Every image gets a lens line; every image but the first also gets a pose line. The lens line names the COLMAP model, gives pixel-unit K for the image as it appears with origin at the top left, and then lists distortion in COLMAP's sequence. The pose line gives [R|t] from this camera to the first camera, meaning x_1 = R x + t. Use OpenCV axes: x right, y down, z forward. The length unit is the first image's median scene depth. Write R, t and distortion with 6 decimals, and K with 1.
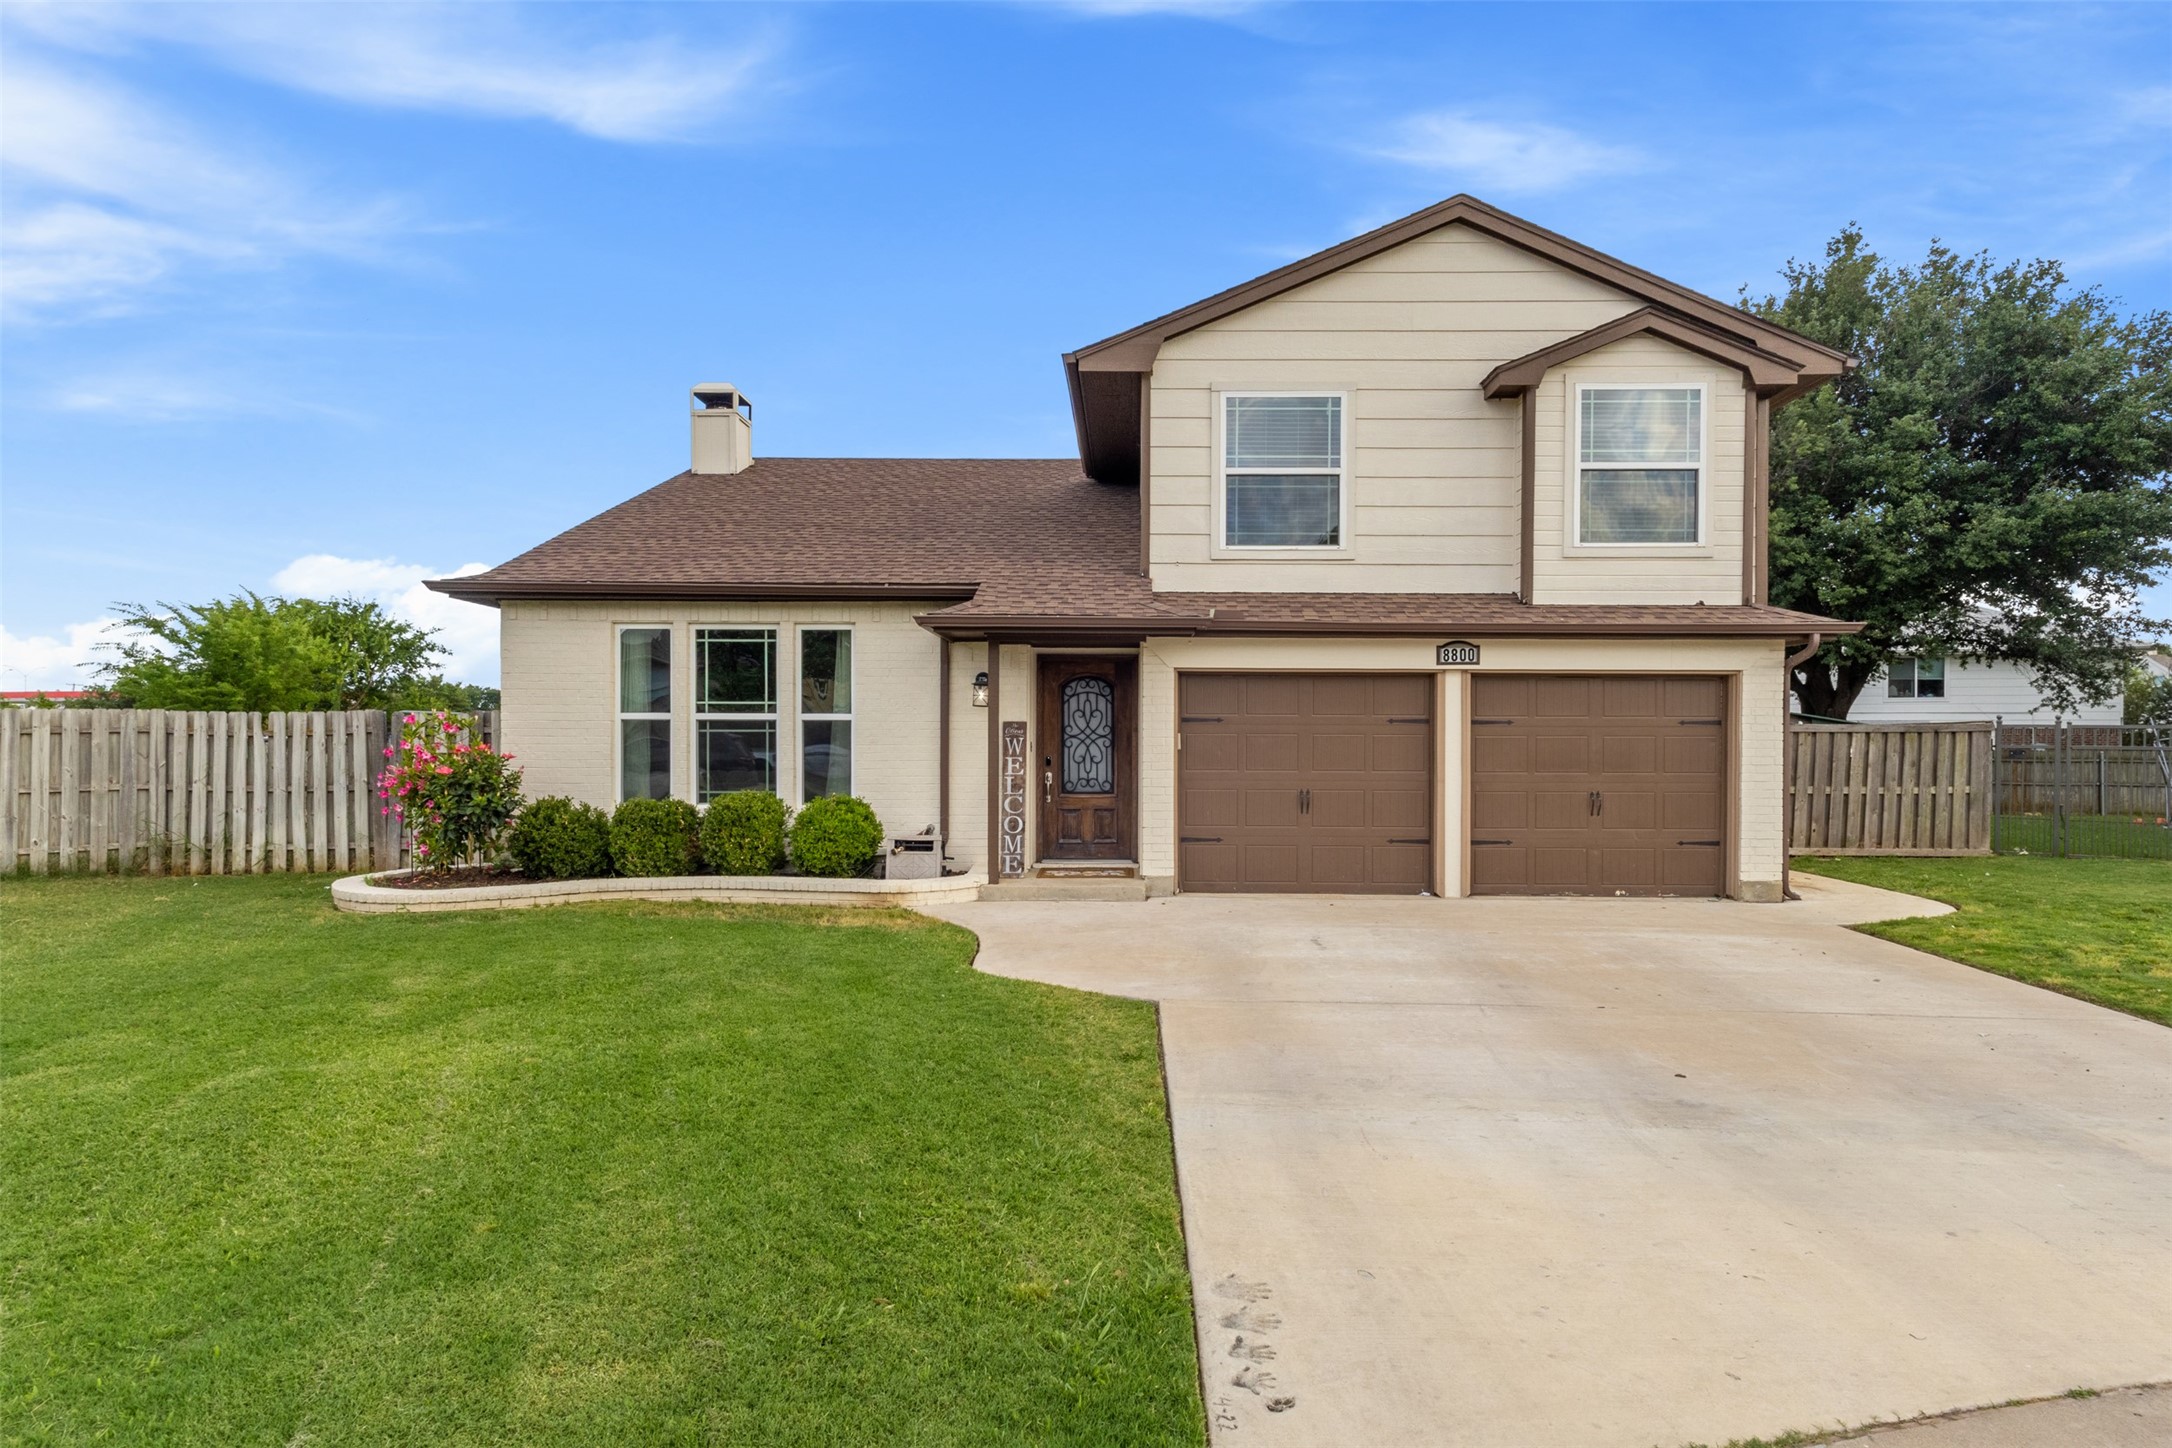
lens RADIAL K [[1148.6, 0, 1085.4], [0, 1148.6, 739.0], [0, 0, 1]] dist [0.008434, 0.000591]
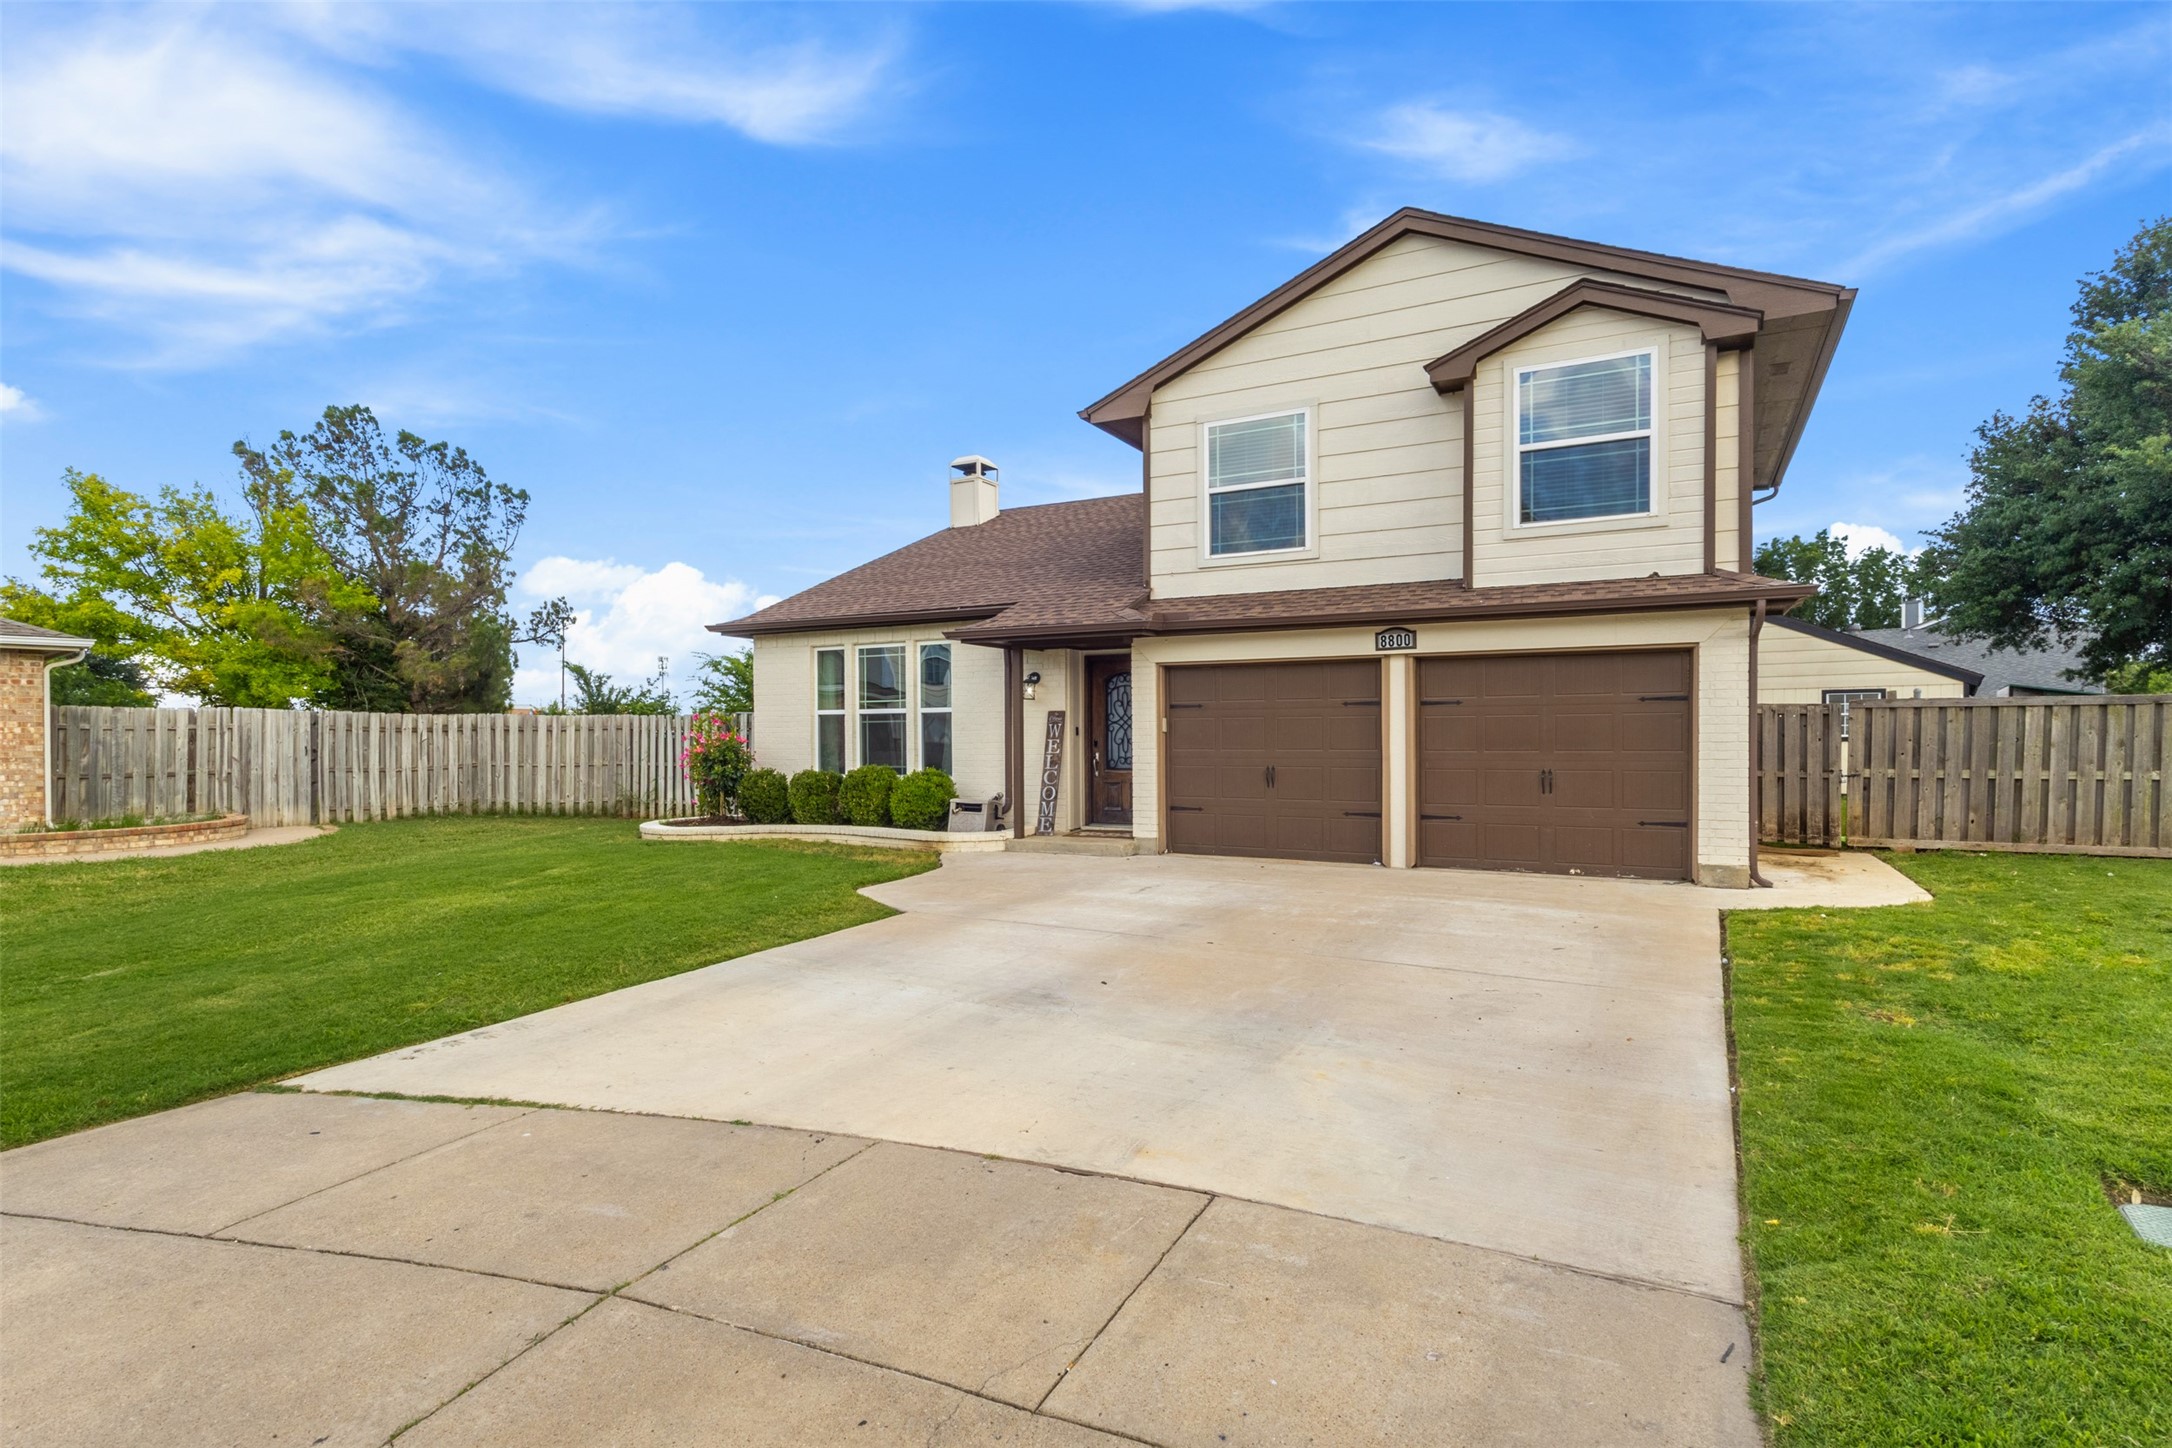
lens RADIAL K [[1066.0, 0, 1081.0], [0, 1066.0, 734.7], [0, 0, 1]] dist [-0.001605, -0.000174]
pose [[0.886571, -0.008533, -0.462514, 0.510414], [0.008219, 0.999963, -0.002695, 0.014431], [0.462520, -0.001411, 0.886608, -0.013136]]
